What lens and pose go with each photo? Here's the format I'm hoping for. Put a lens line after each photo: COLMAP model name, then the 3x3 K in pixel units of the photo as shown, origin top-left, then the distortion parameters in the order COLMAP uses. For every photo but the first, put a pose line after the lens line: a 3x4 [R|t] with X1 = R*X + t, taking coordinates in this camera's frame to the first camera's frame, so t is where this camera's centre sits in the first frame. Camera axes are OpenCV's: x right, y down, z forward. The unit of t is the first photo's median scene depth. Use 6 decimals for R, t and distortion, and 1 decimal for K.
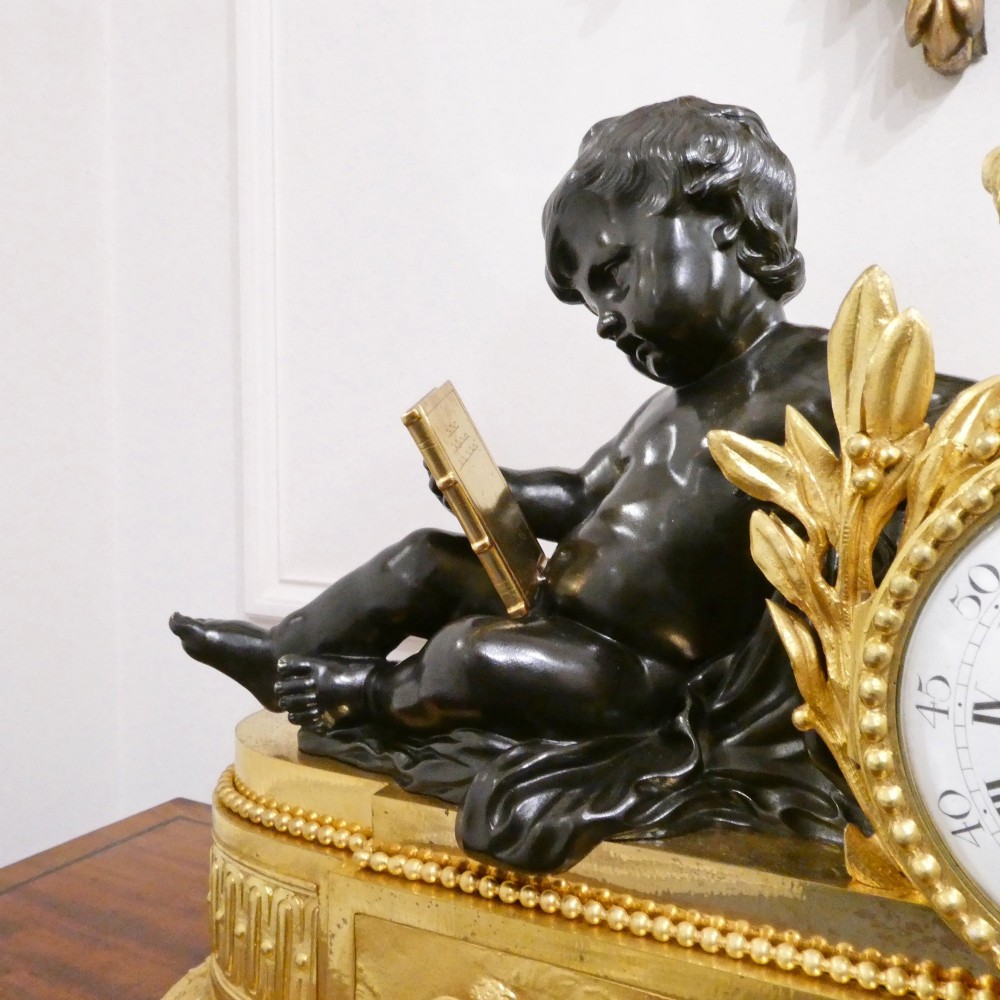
lens RADIAL K [[1080.1, 0, 499.0], [0, 1080.1, 502.9], [0, 0, 1]] dist [0.013644, 0.005055]
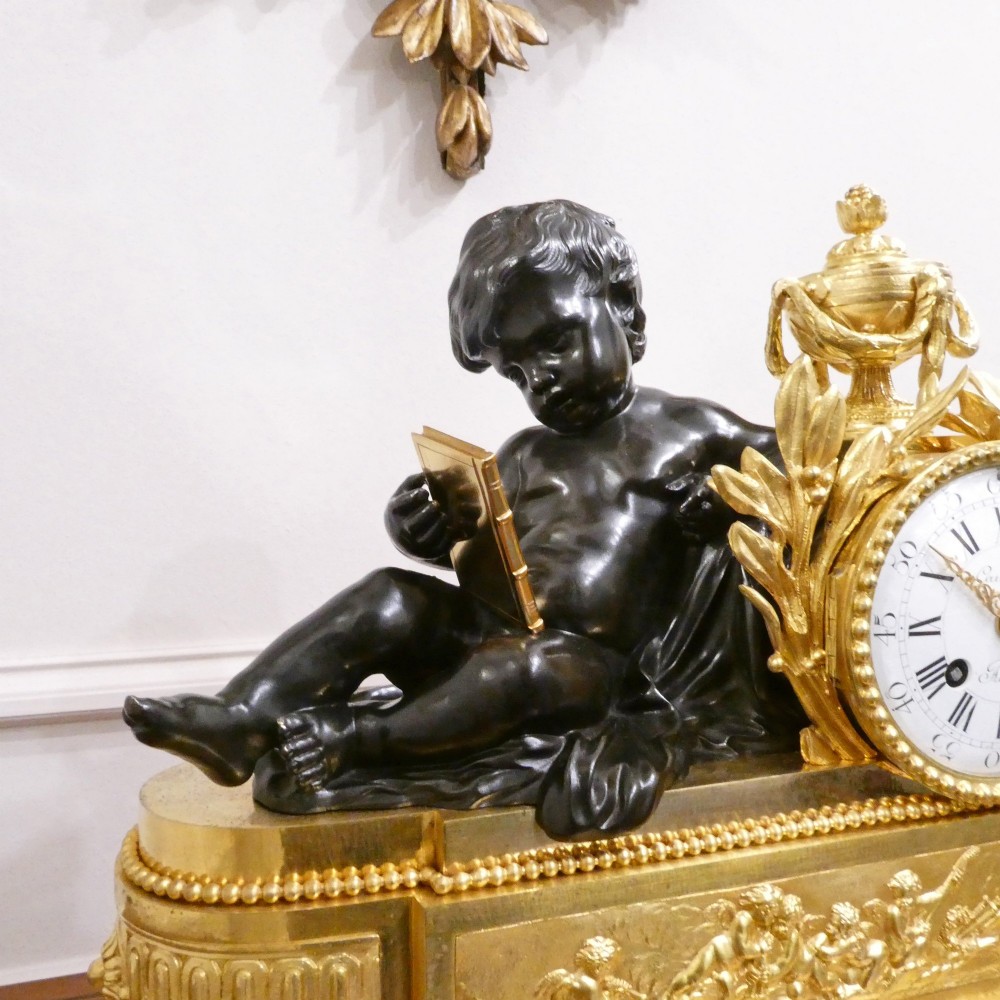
lens RADIAL K [[1080.1, 0, 499.0], [0, 1080.1, 502.9], [0, 0, 1]] dist [0.013644, 0.005055]
pose [[0.670862, -0.051838, 0.739768, -1.009148], [0.073049, 0.997322, 0.003640, -0.044932], [-0.737976, 0.051597, 0.672852, 0.290757]]
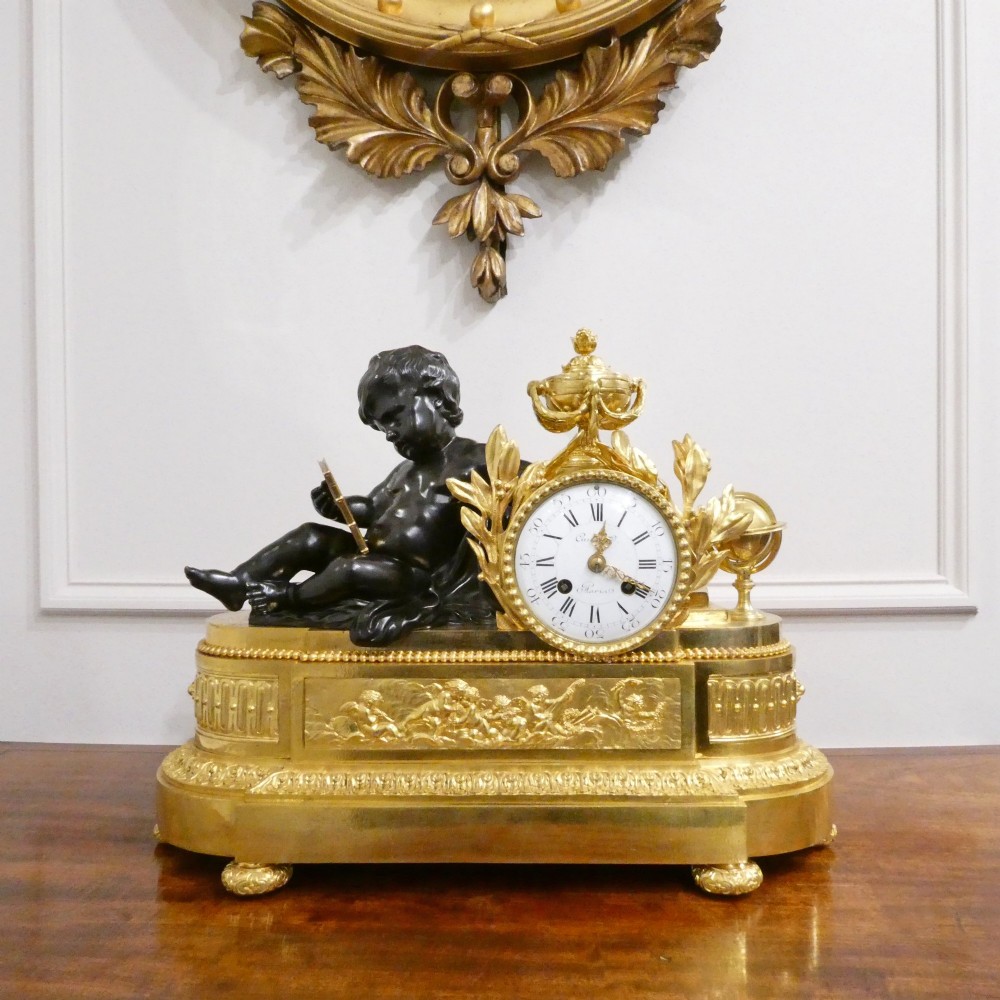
lens RADIAL K [[1080.1, 0, 499.0], [0, 1080.1, 502.9], [0, 0, 1]] dist [0.013644, 0.005055]
pose [[0.898350, -0.018884, 0.438874, -0.942739], [0.036663, 0.998813, -0.032069, 0.094182], [-0.437747, 0.044900, 0.897976, -1.632661]]
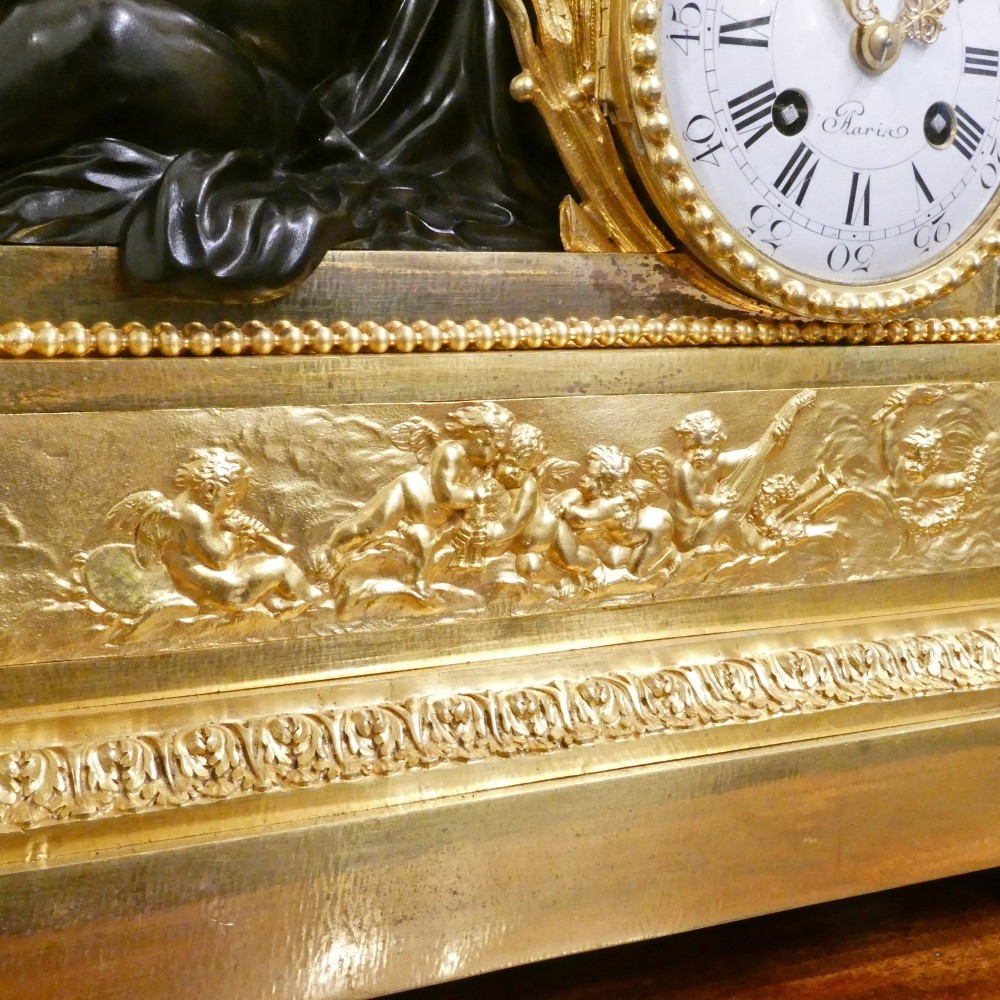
lens RADIAL K [[1465.4, 0, 503.1], [0, 1465.4, 496.7], [0, 0, 1]] dist [0.009639, -0.090909]
pose [[0.589212, -0.109763, 0.800488, -0.775590], [0.045290, 0.993659, 0.102914, 0.417080], [-0.806708, -0.024384, 0.590447, 0.253760]]
